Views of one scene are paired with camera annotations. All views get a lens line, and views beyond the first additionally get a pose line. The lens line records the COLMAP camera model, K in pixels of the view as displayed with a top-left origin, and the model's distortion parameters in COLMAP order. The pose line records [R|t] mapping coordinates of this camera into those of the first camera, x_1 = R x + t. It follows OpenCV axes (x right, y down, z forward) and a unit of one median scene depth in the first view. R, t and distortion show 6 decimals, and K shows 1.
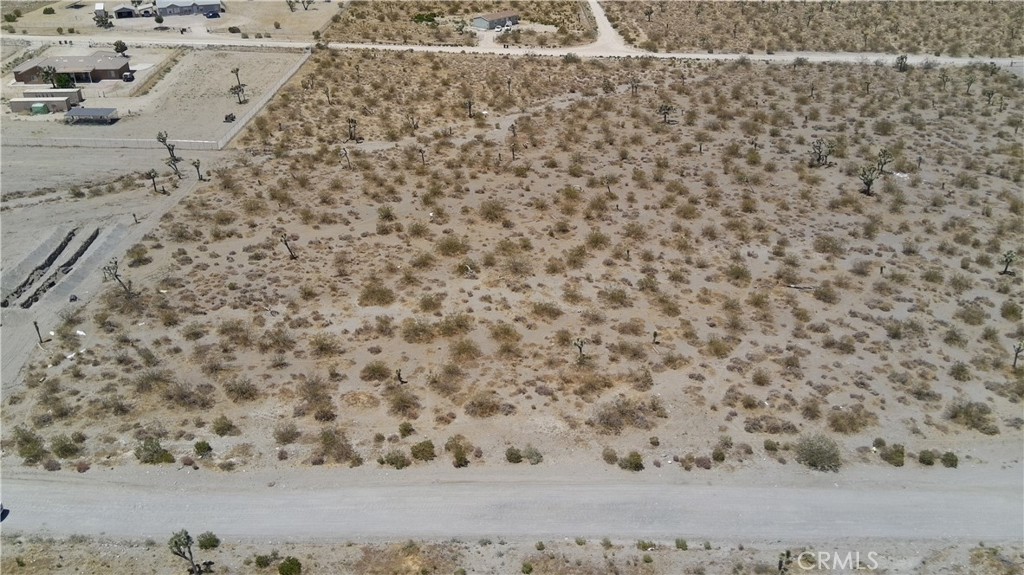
lens RADIAL K [[850.4, 0, 512.4], [0, 850.4, 289.7], [0, 0, 1]] dist [0.128696, -0.216715]
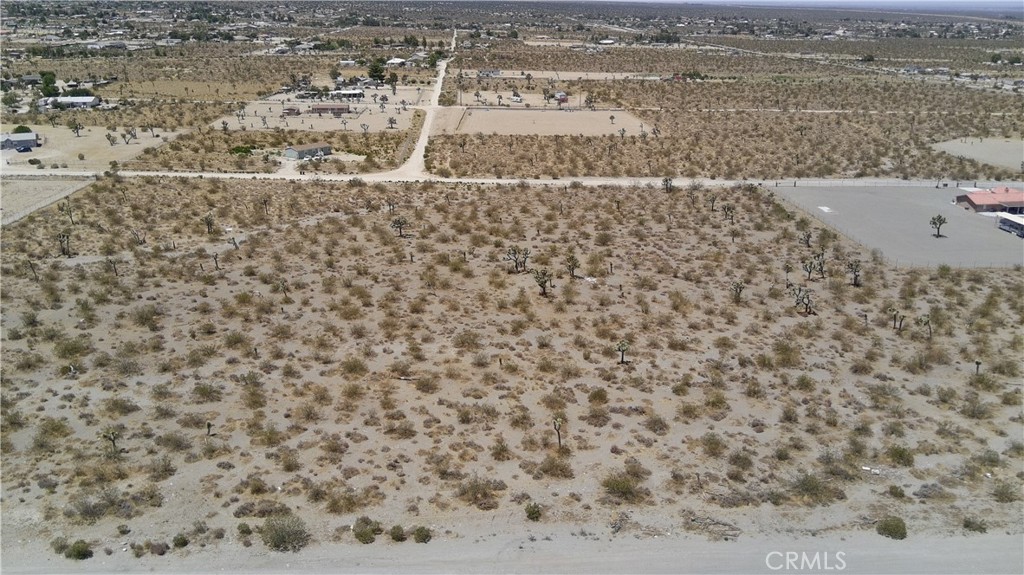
lens RADIAL K [[850.4, 0, 511.5], [0, 850.4, 289.7], [0, 0, 1]] dist [0.128696, -0.216715]
pose [[0.998761, -0.018401, 0.046240, 0.416904], [0.025615, 0.986683, -0.160624, 0.058877], [-0.042669, 0.161609, 0.985932, -0.013583]]
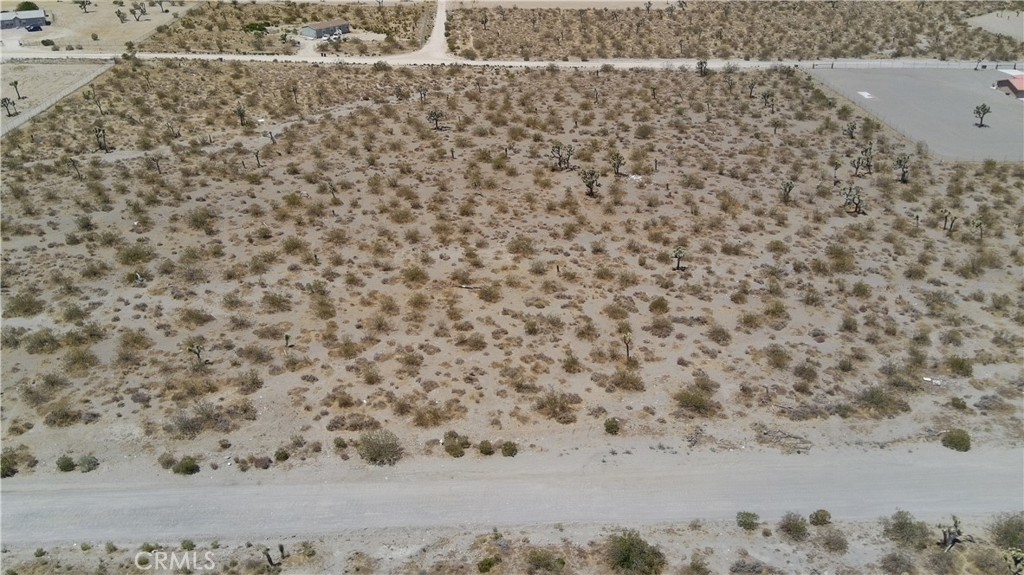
lens RADIAL K [[850.4, 0, 511.6], [0, 850.4, 290.1], [0, 0, 1]] dist [0.128696, -0.216715]
pose [[0.998678, -0.025947, 0.044385, 0.343815], [0.026355, 0.999615, -0.008647, 0.010617], [-0.044143, 0.009805, 0.998977, -0.019832]]
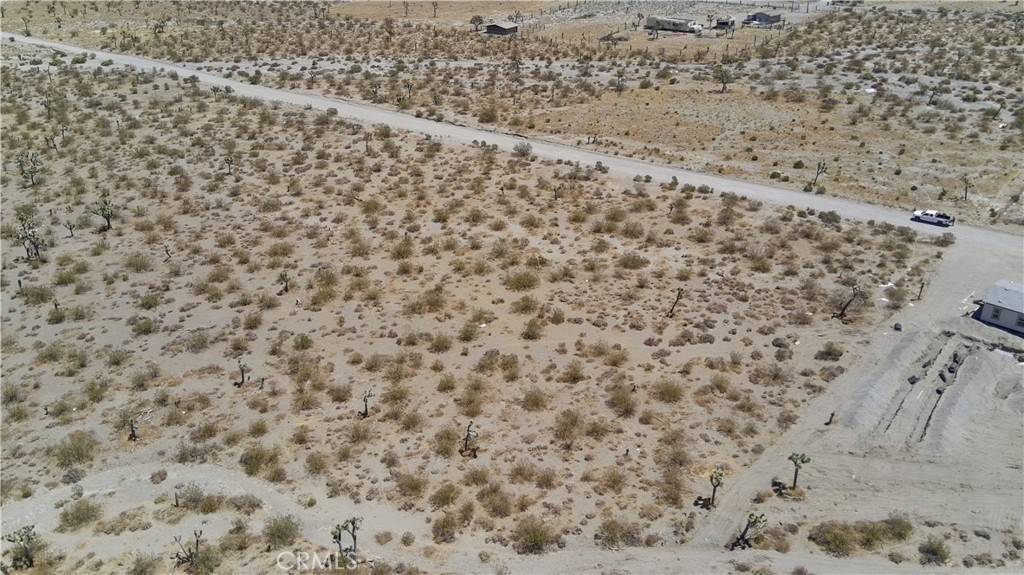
lens RADIAL K [[850.4, 0, 513.3], [0, 850.4, 287.8], [0, 0, 1]] dist [0.128696, -0.216715]
pose [[-0.759139, -0.293634, 0.580936, -0.689018], [0.316404, 0.613486, 0.723549, -0.822477], [-0.568855, 0.733085, -0.372815, 1.488310]]
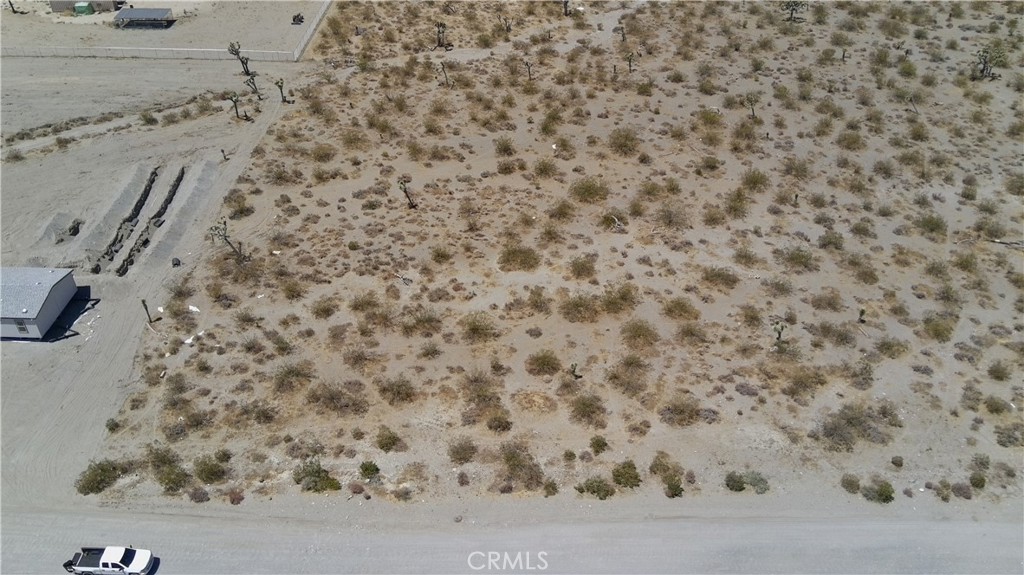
lens RADIAL K [[850.4, 0, 512.8], [0, 850.4, 290.6], [0, 0, 1]] dist [0.128696, -0.216715]
pose [[0.999928, 0.002040, -0.011848, -0.149113], [-0.000273, 0.989090, 0.147313, -0.084068], [0.012019, -0.147299, 0.989019, 0.135784]]
